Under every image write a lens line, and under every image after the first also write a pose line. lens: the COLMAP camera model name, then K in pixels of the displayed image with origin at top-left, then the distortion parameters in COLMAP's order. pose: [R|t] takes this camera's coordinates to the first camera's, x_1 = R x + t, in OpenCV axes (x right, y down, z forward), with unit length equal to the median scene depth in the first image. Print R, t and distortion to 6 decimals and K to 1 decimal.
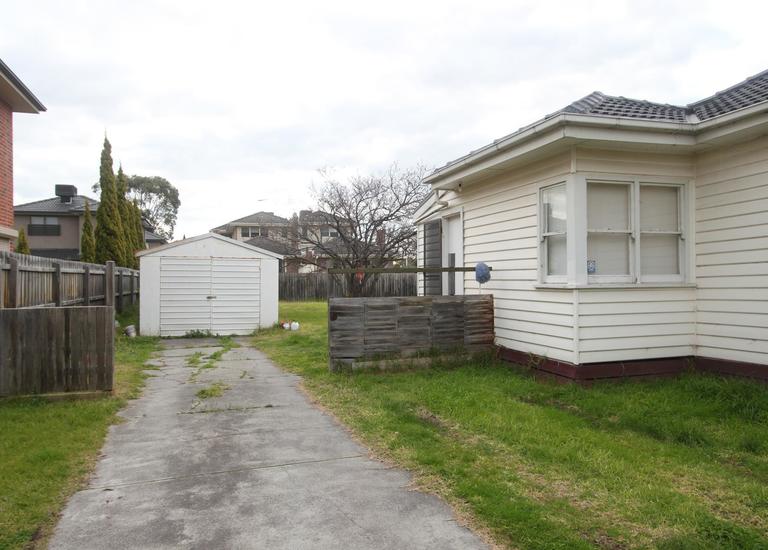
lens RADIAL K [[562.7, 0, 384.0], [0, 562.7, 275.0], [0, 0, 1]] dist [-0.010782, -0.002187]
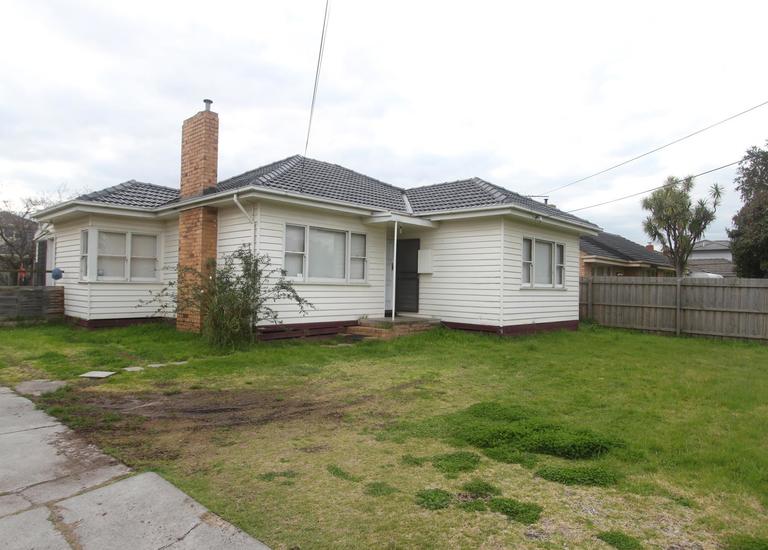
lens RADIAL K [[497.1, 0, 384.0], [0, 497.1, 275.0], [0, 0, 1]] dist [-0.003955, -0.001995]
pose [[0.874979, 0.030512, 0.483198, 0.332960], [-0.027223, 0.999534, -0.013821, -0.007020], [-0.483395, -0.001061, 0.875402, -0.903348]]
